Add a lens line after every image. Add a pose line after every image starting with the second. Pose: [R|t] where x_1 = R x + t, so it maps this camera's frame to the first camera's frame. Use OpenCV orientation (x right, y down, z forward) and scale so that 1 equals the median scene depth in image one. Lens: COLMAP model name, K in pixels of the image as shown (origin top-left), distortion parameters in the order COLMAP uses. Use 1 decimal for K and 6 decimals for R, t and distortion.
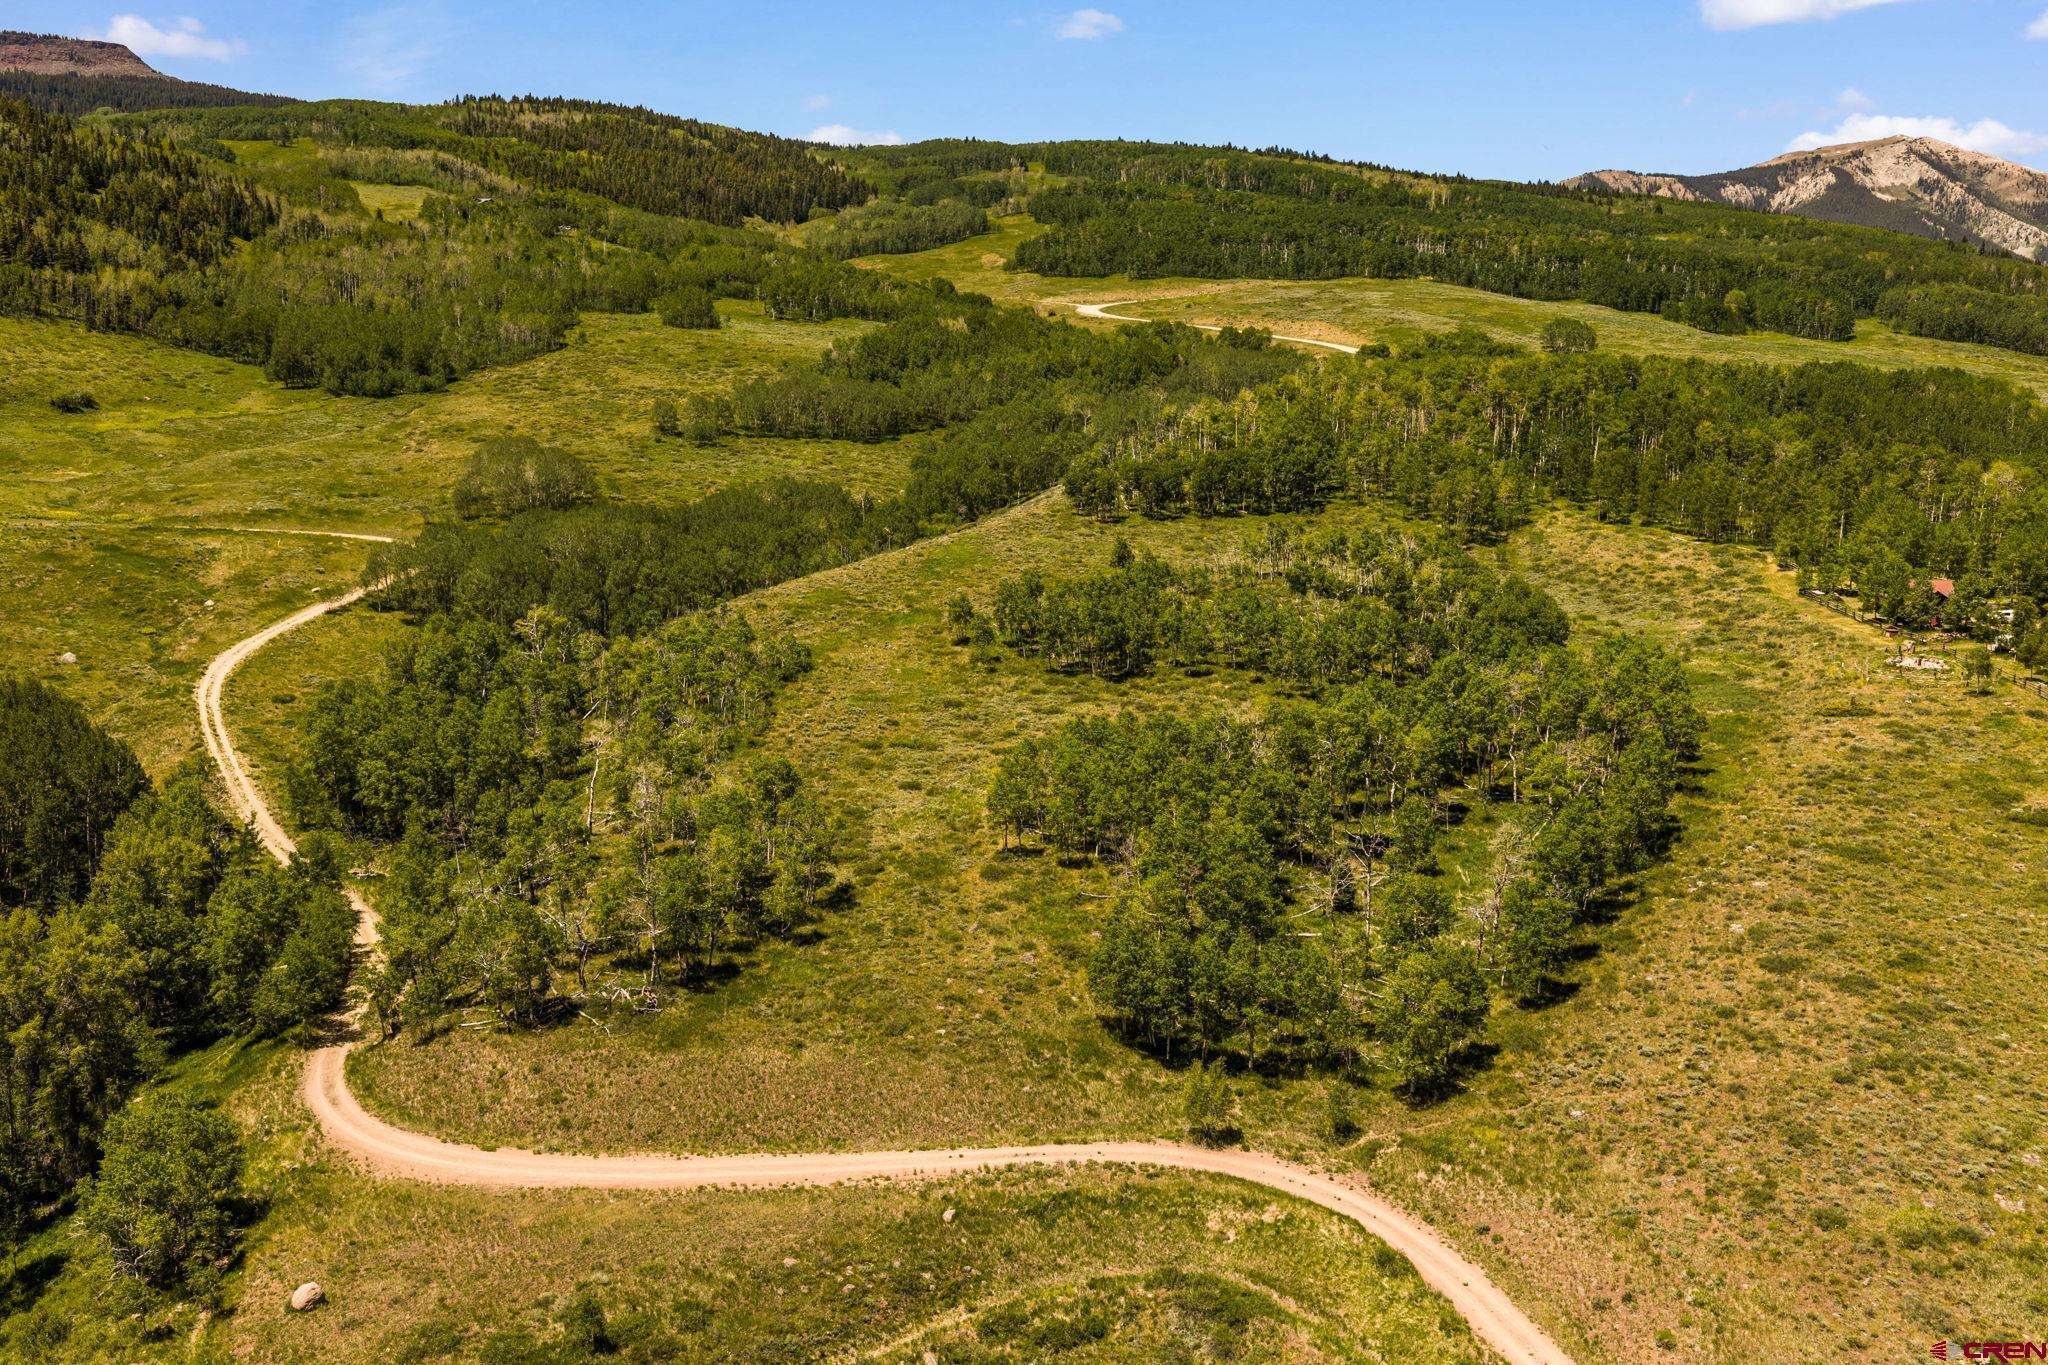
lens RADIAL K [[1685.7, 0, 1033.8], [0, 1685.7, 687.0], [0, 0, 1]] dist [0.021212, -0.039542]
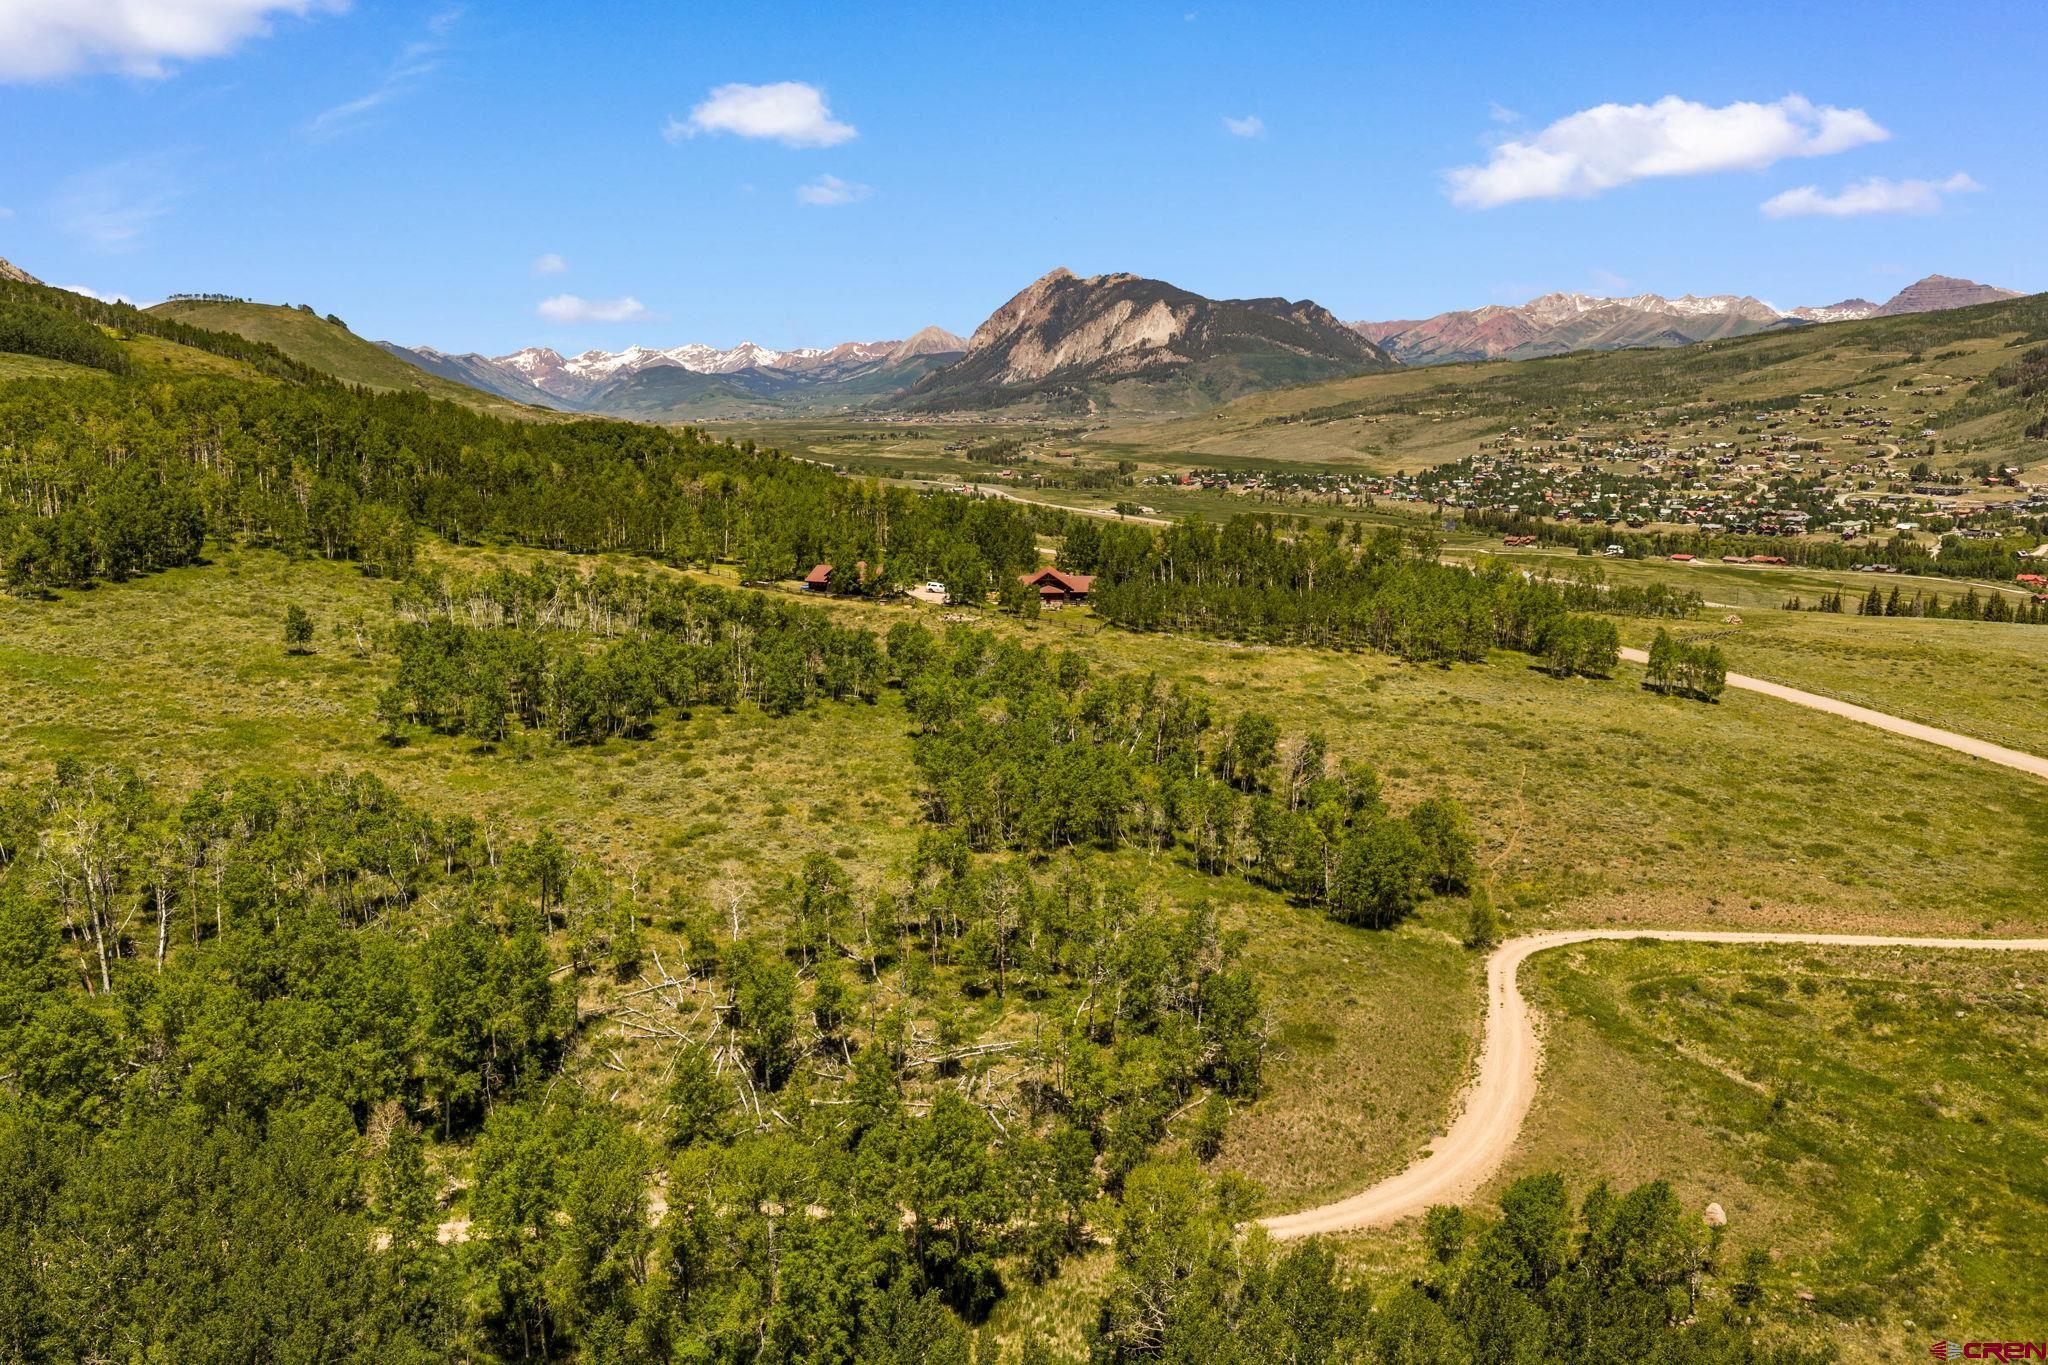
lens RADIAL K [[1685.7, 0, 1029.1], [0, 1685.7, 684.4], [0, 0, 1]] dist [0.021212, -0.039542]
pose [[0.342434, -0.160348, 0.925758, -0.660238], [0.161500, 0.980709, 0.110128, -0.090688], [-0.925557, 0.111798, 0.361725, 0.386125]]
